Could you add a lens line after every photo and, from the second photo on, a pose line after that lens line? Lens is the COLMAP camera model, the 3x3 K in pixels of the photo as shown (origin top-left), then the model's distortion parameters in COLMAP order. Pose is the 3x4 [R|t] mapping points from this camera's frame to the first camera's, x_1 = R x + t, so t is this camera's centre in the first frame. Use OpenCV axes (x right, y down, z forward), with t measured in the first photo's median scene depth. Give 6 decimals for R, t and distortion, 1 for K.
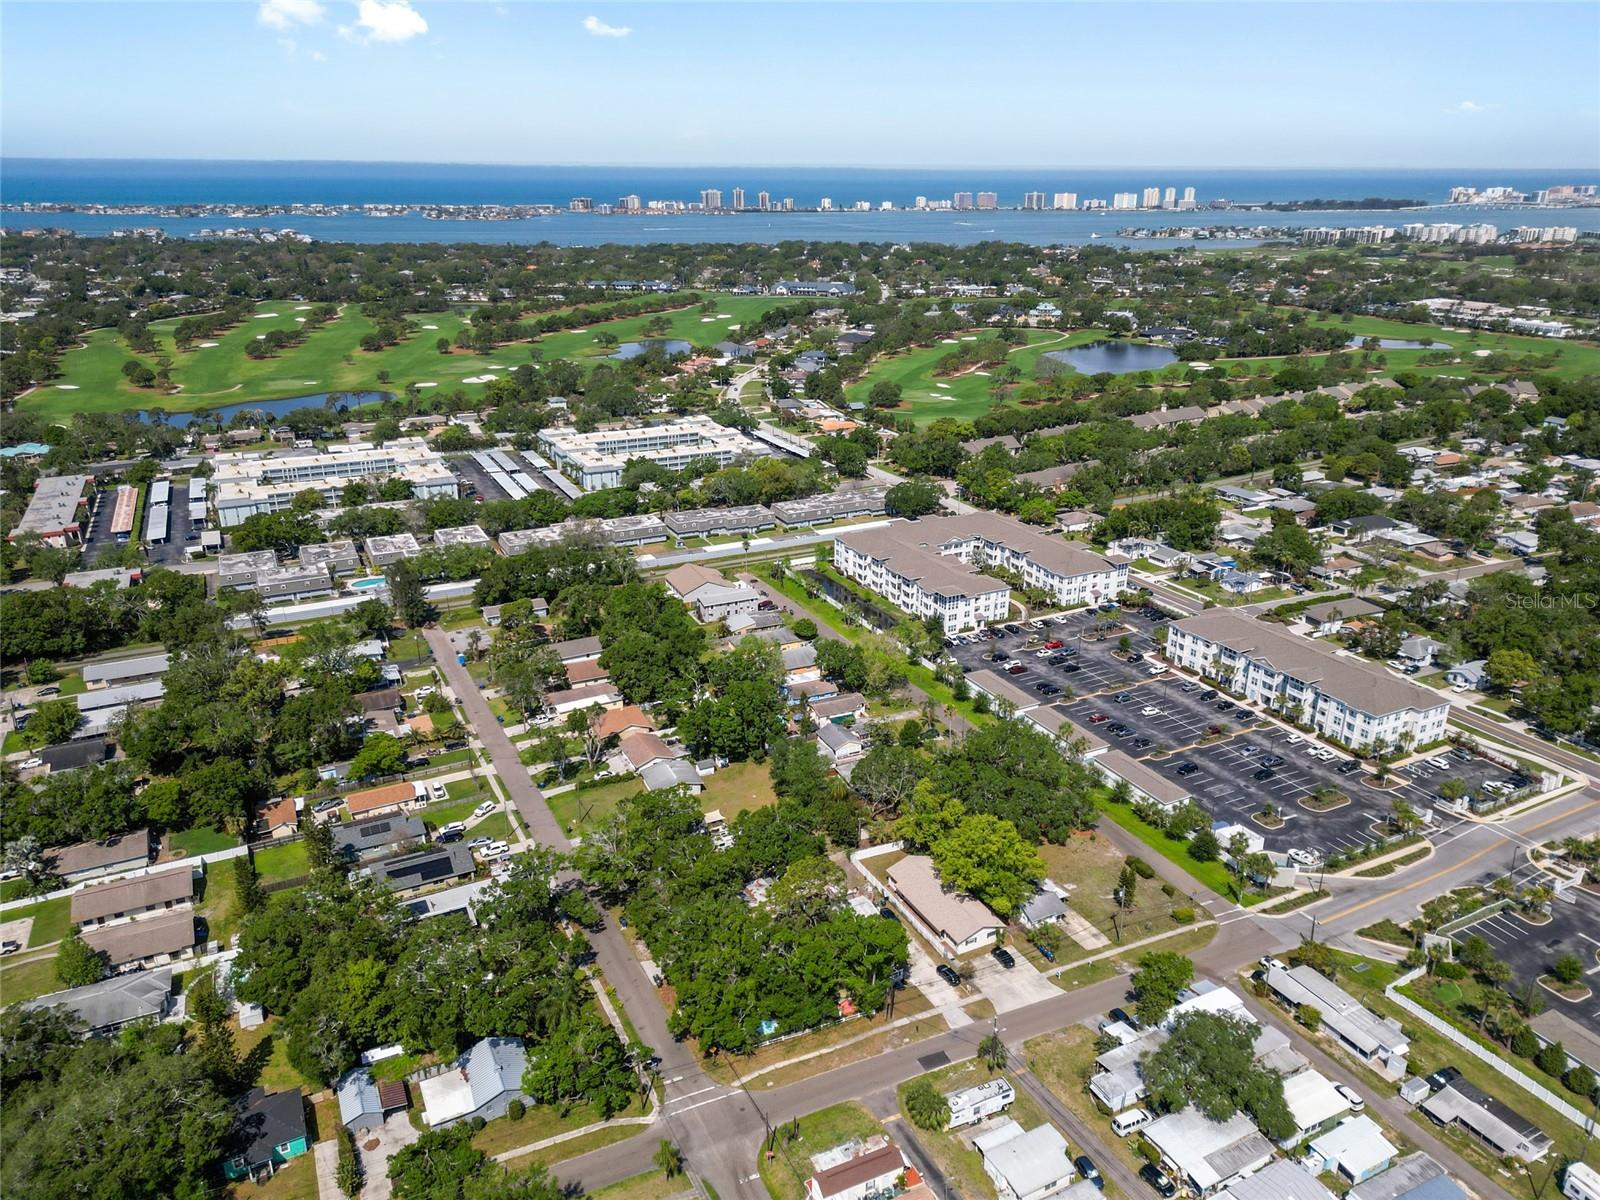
lens RADIAL K [[1133.9, 0, 797.2], [0, 1133.9, 603.4], [0, 0, 1]] dist [0.043405, -0.022524]
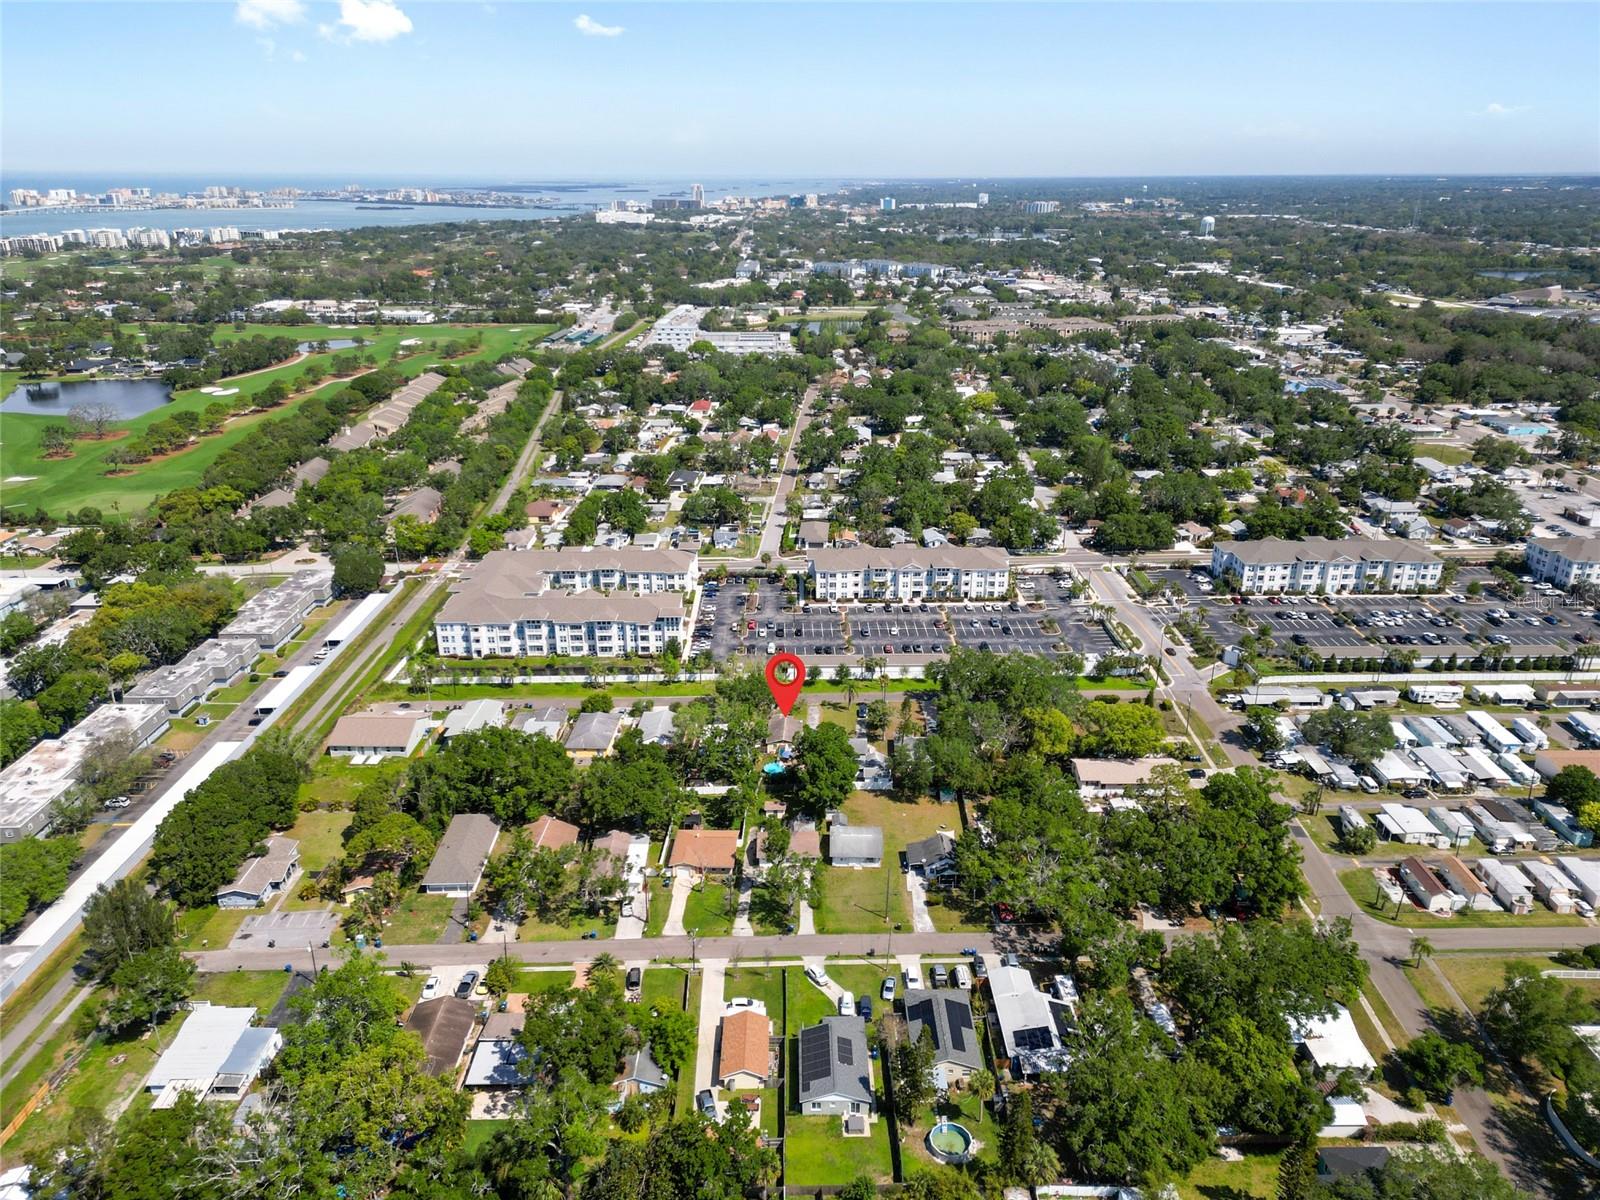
lens RADIAL K [[1133.9, 0, 801.6], [0, 1133.9, 603.3], [0, 0, 1]] dist [0.043405, -0.022524]
pose [[0.429340, -0.319196, 0.844856, -0.808685], [0.319345, 0.928685, 0.188582, -0.209061], [-0.844799, 0.188835, 0.500655, 0.493267]]
